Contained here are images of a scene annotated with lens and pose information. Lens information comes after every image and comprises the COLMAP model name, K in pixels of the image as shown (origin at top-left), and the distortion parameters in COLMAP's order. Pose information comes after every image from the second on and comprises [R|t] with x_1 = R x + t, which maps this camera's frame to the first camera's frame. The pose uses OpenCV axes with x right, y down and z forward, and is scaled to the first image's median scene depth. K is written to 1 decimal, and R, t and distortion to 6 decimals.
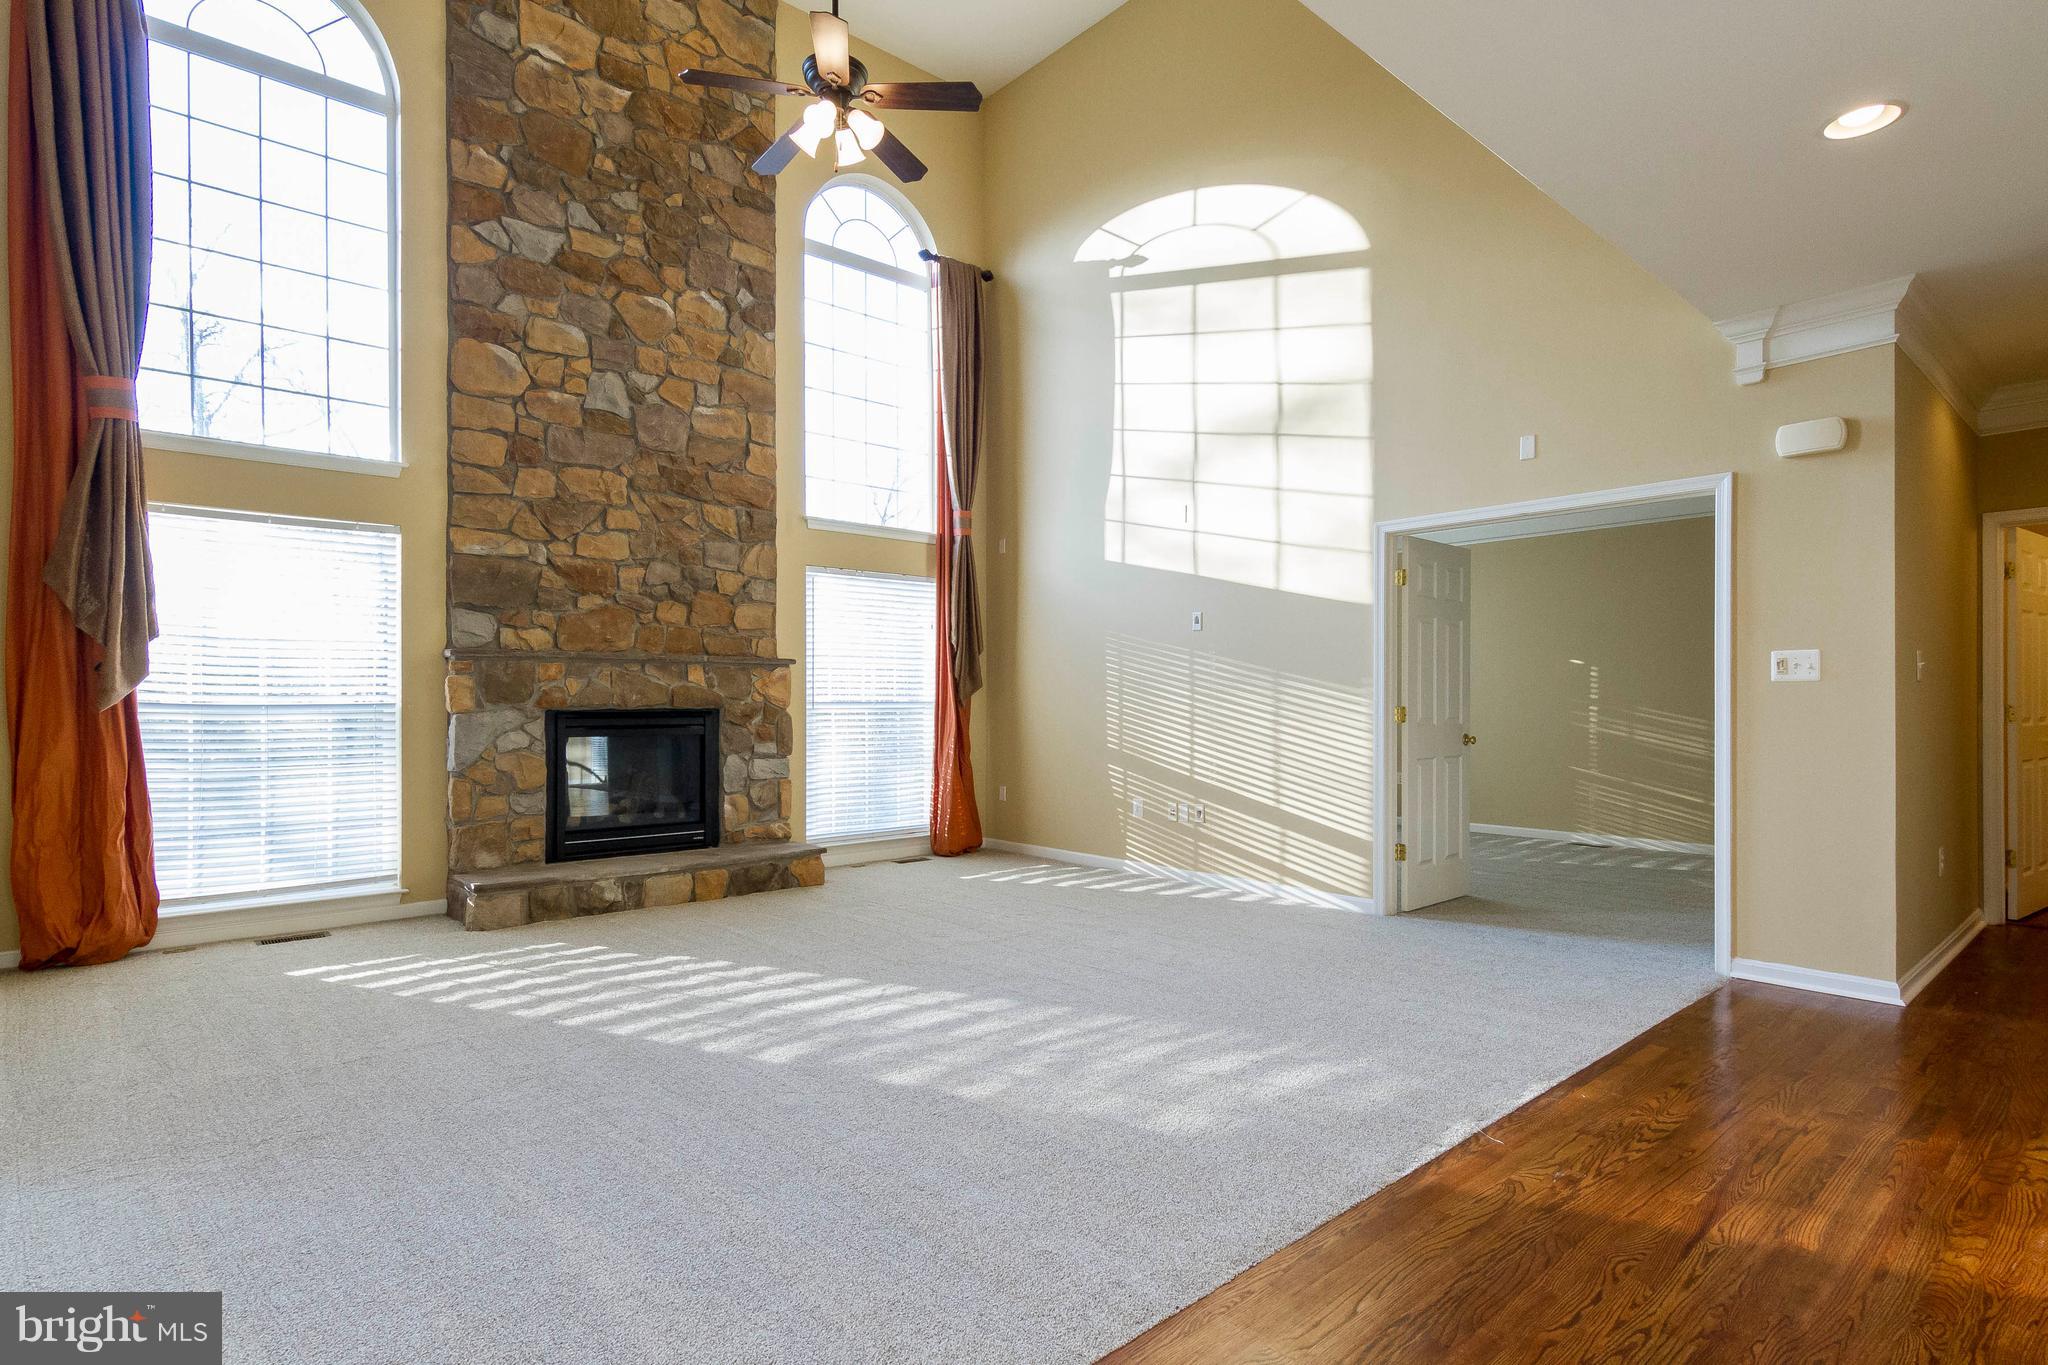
lens RADIAL K [[1019.7, 0, 1022.0], [0, 1019.7, 705.7], [0, 0, 1]] dist [0.003726, 0.001145]
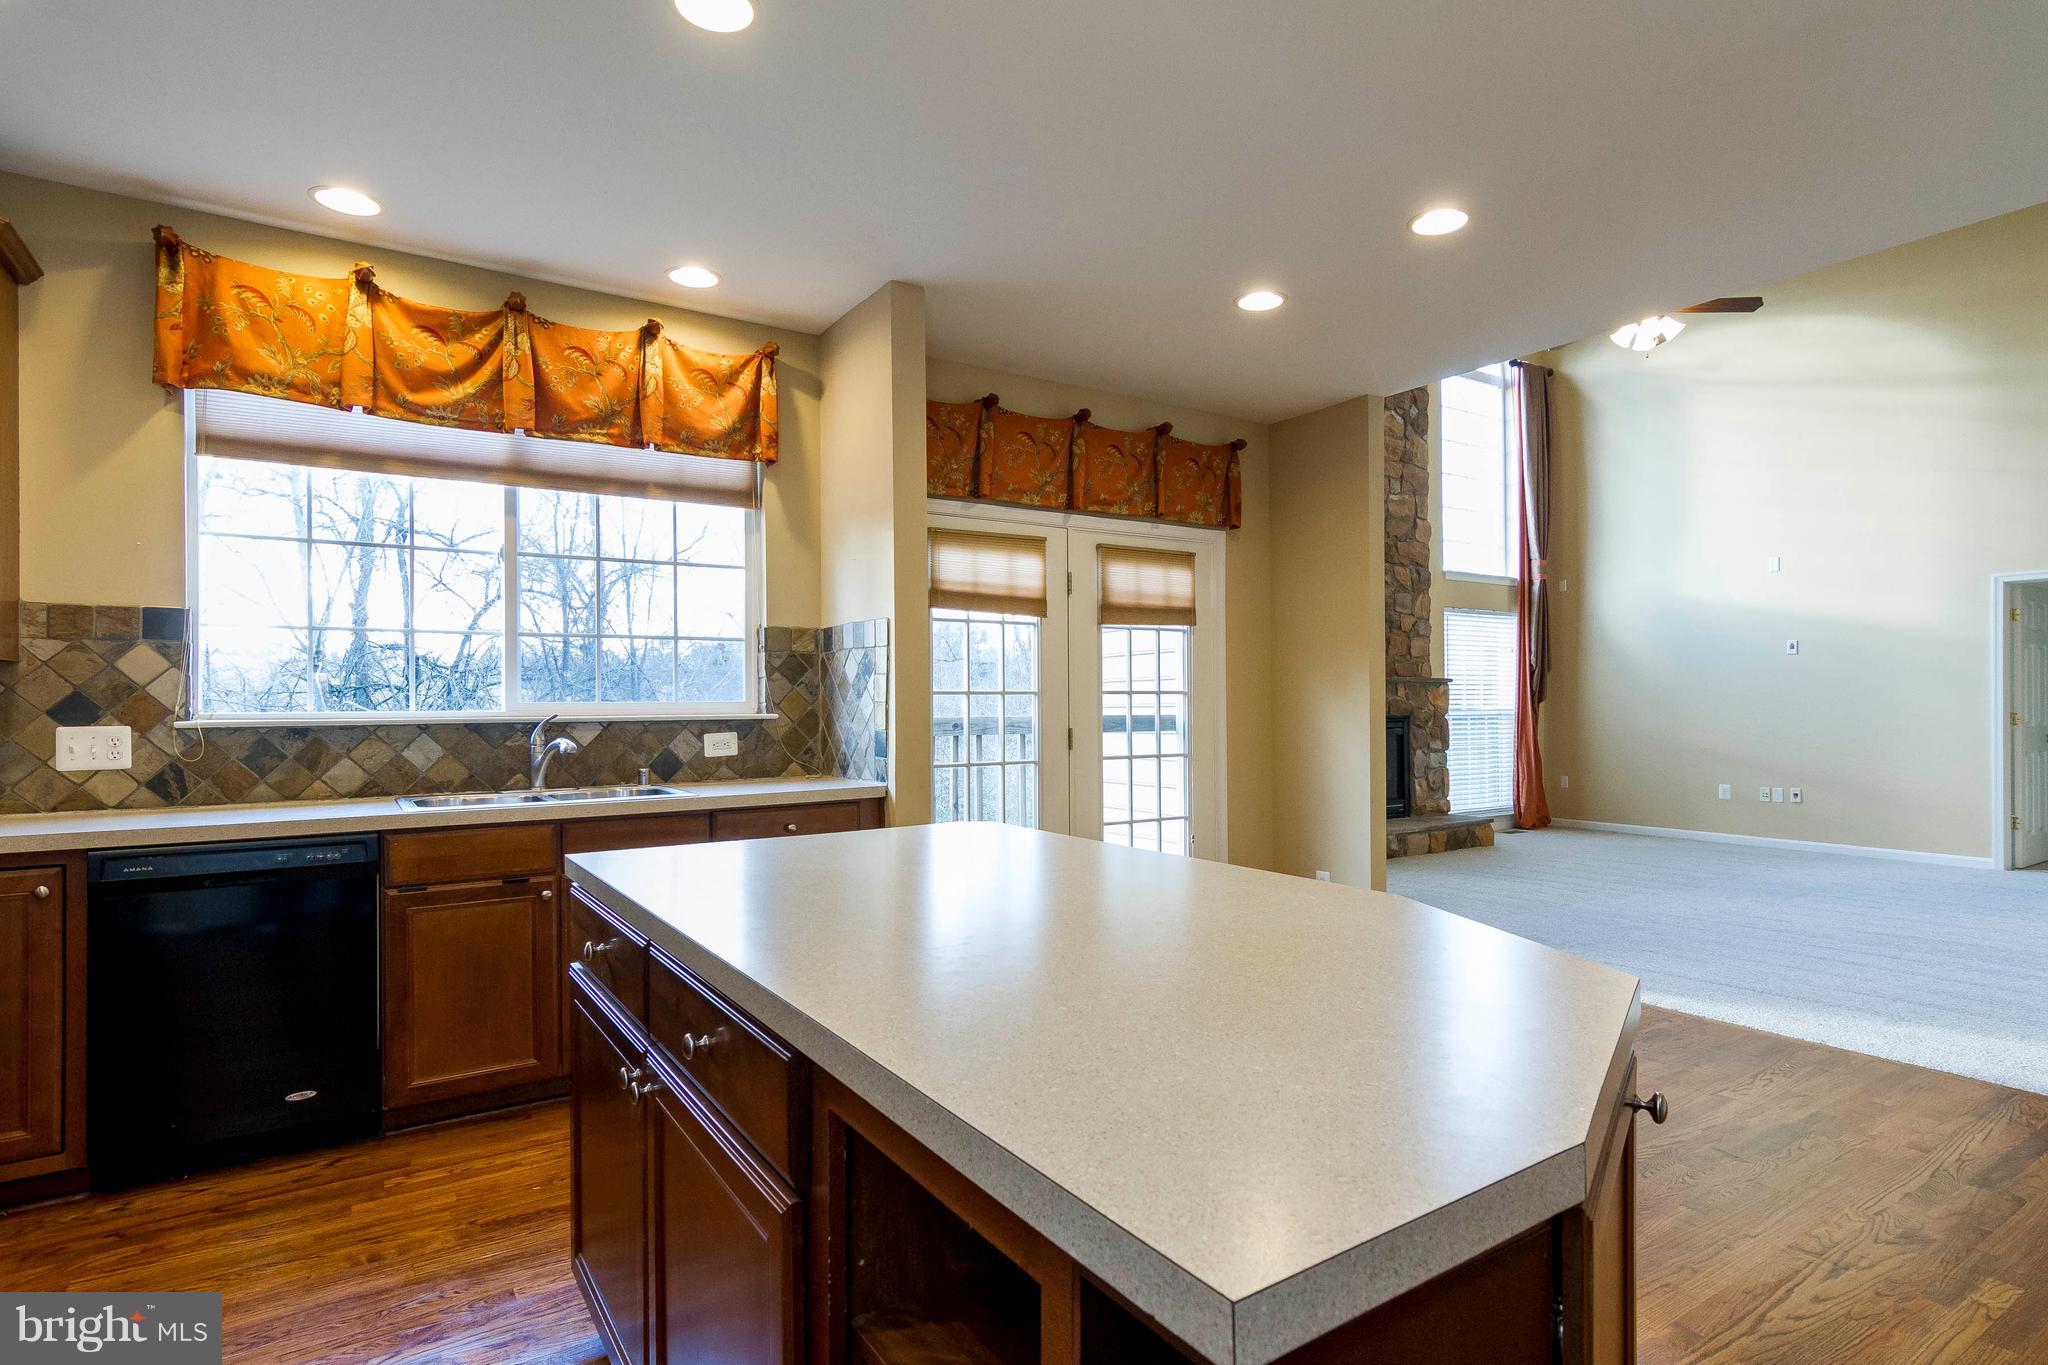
lens RADIAL K [[1044.4, 0, 1025.0], [0, 1044.4, 700.9], [0, 0, 1]] dist [0.002917, 0.001359]
pose [[0.990379, -0.004773, -0.138298, -0.632322], [0.003914, 0.999971, -0.006481, -0.010068], [0.138325, 0.005877, 0.990369, -0.470952]]
